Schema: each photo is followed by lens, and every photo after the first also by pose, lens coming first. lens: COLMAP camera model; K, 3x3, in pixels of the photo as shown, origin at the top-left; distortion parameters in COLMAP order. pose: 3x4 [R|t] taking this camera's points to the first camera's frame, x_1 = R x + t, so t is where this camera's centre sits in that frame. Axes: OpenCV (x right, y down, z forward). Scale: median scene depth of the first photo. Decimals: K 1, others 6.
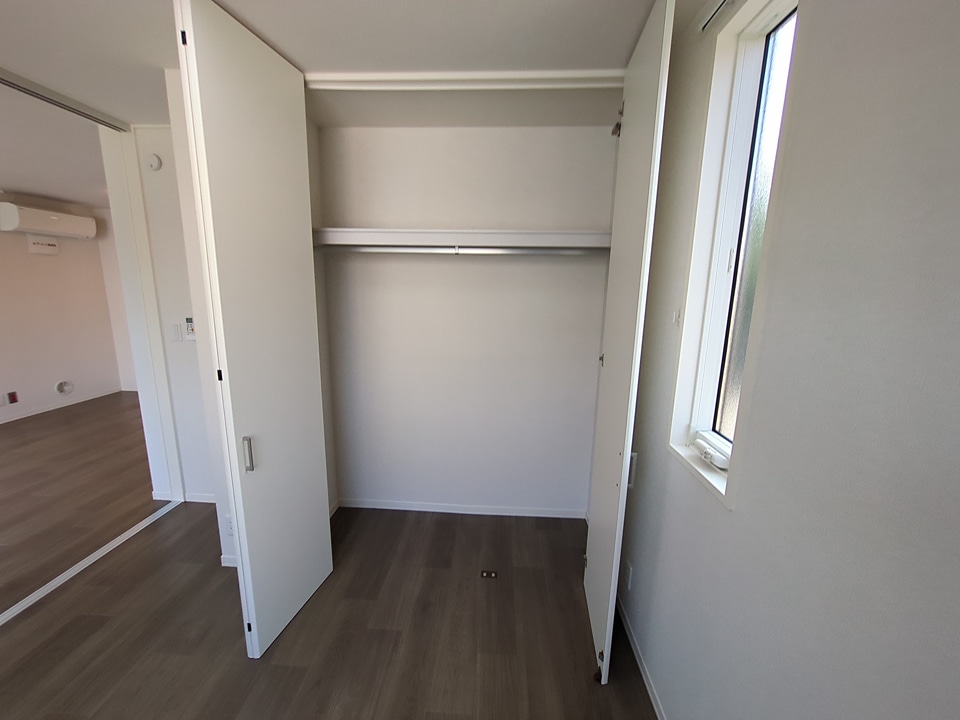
lens RADIAL K [[378.4, 0, 479.4], [0, 378.4, 358.5], [0, 0, 1]] dist [0.001219, -0.000306]
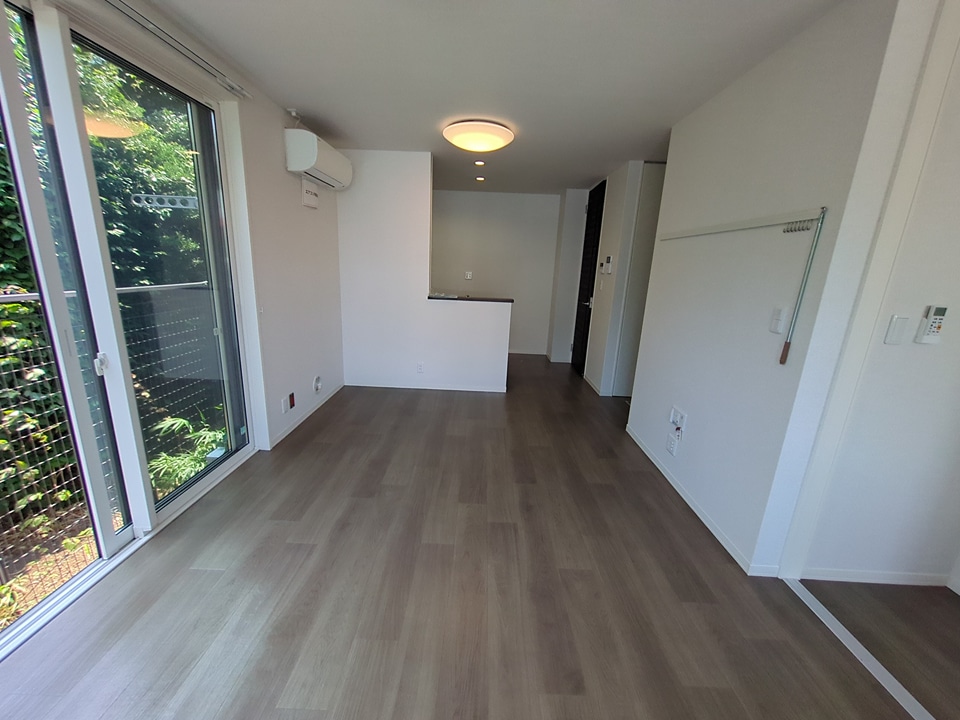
lens RADIAL K [[378.4, 0, 482.4], [0, 378.4, 356.3], [0, 0, 1]] dist [0.001219, -0.000306]
pose [[0.999022, 0.012345, 0.042464, -1.498458], [-0.014657, 0.998402, 0.054584, -0.052033], [-0.041723, -0.055153, 0.997606, 0.405572]]
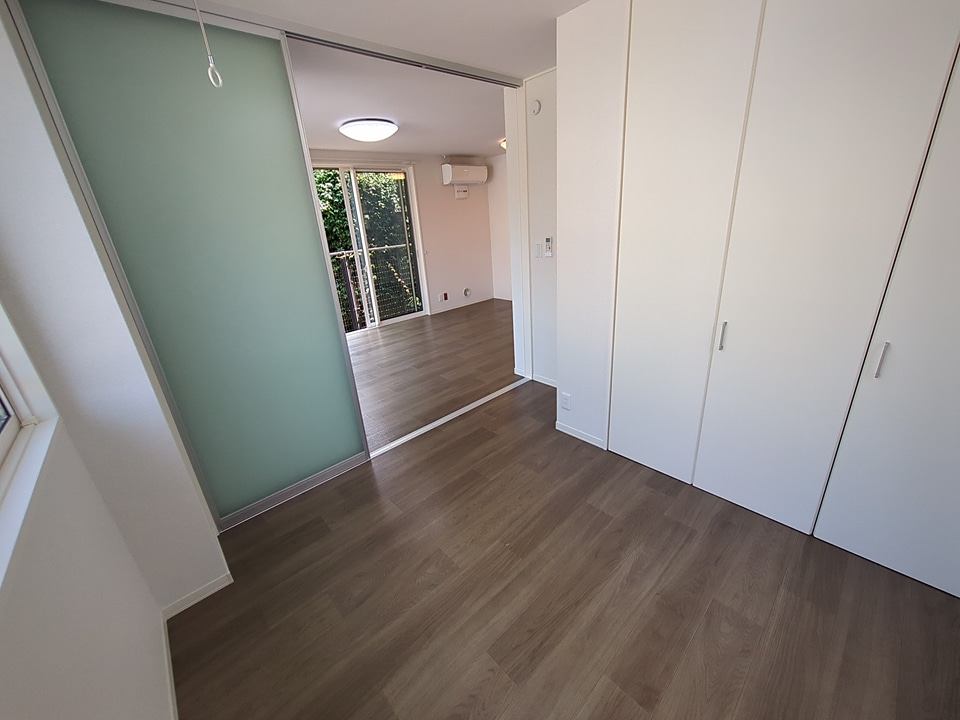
lens RADIAL K [[378.4, 0, 476.7], [0, 378.4, 361.1], [0, 0, 1]] dist [0.001219, -0.000306]
pose [[0.707950, 0.184358, -0.681777, -0.001898], [-0.043700, 0.974915, 0.218247, 0.024648], [0.704910, -0.124714, 0.698247, -0.092938]]
